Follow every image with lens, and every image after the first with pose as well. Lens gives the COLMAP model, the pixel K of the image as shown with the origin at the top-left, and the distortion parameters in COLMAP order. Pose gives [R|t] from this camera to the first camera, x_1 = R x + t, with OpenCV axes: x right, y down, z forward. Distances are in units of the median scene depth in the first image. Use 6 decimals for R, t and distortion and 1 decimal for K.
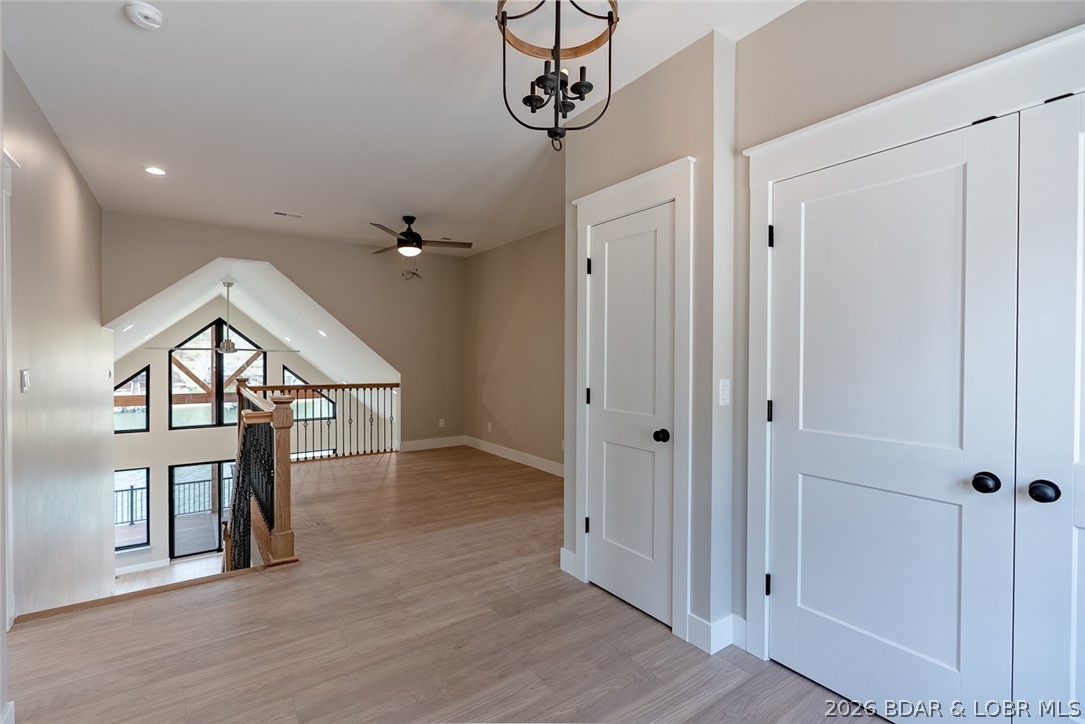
lens RADIAL K [[503.0, 0, 531.5], [0, 503.0, 357.8], [0, 0, 1]] dist [-0.052833, 0.020247]
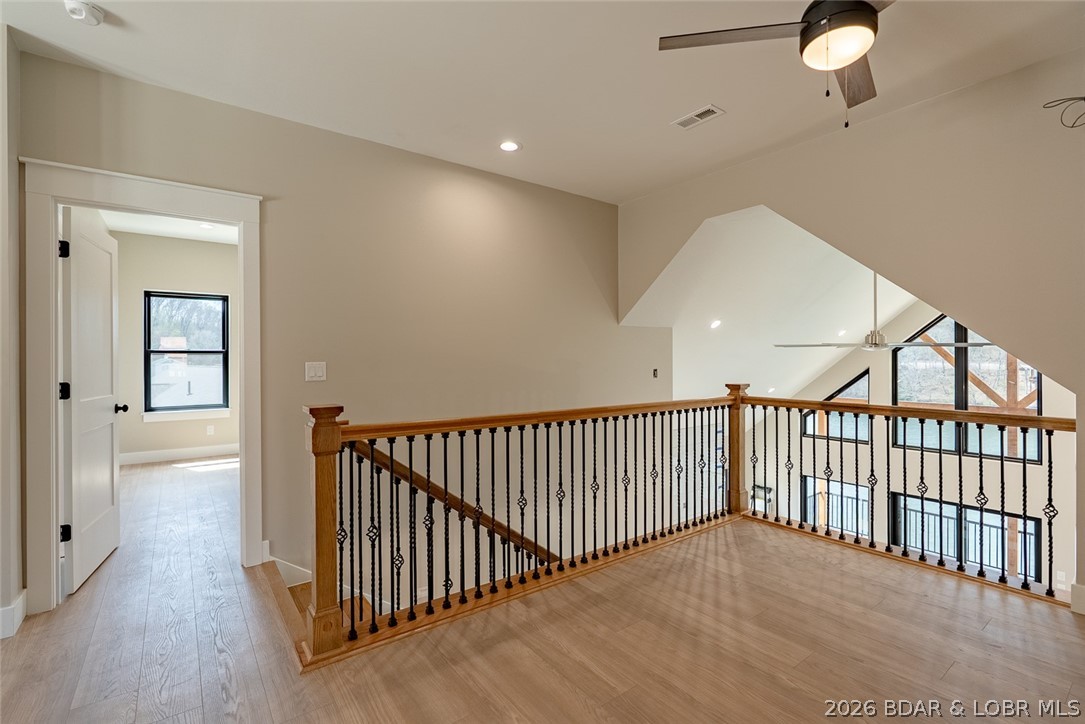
lens RADIAL K [[484.3, 0, 540.3], [0, 484.3, 355.9], [0, 0, 1]] dist [-0.011878, 0.000445]
pose [[0.038199, -0.004985, -0.999258, 0.072086], [-0.009592, 0.999940, -0.005355, 0.010511], [0.999224, 0.009790, 0.038148, 0.630984]]
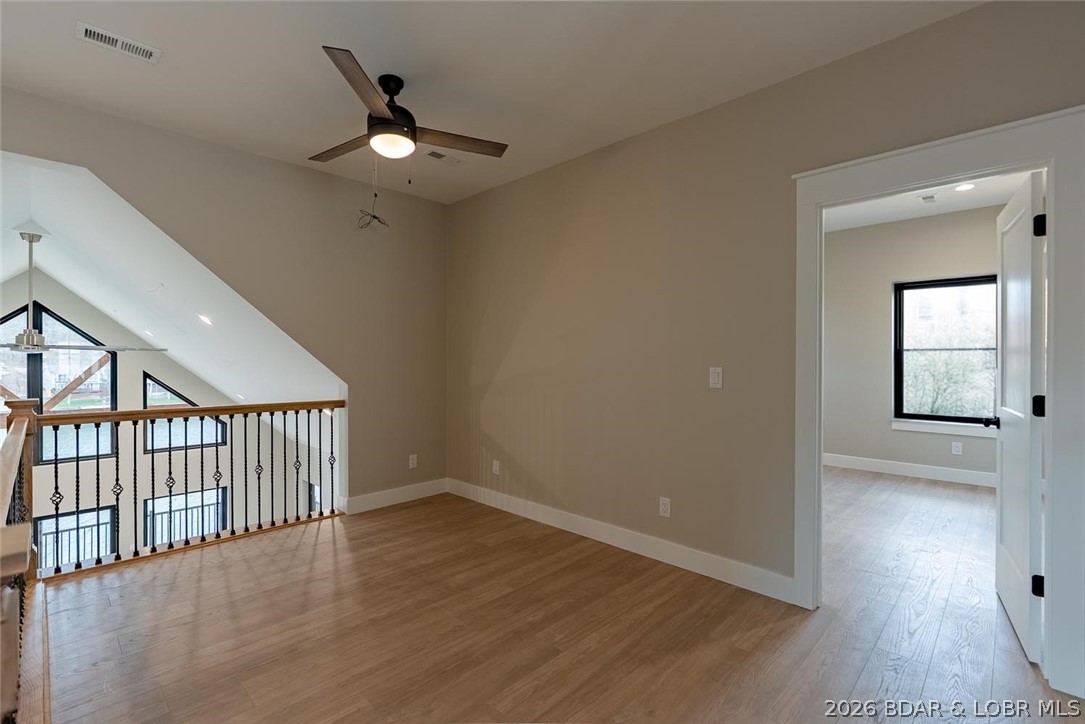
lens RADIAL K [[494.7, 0, 522.6], [0, 494.7, 358.0], [0, 0, 1]] dist [-0.007040, 0.000171]
pose [[0.985352, -0.004036, 0.170486, -0.162997], [0.005680, 0.999942, -0.009159, 0.006594], [-0.170439, 0.009994, 0.985318, 0.394389]]
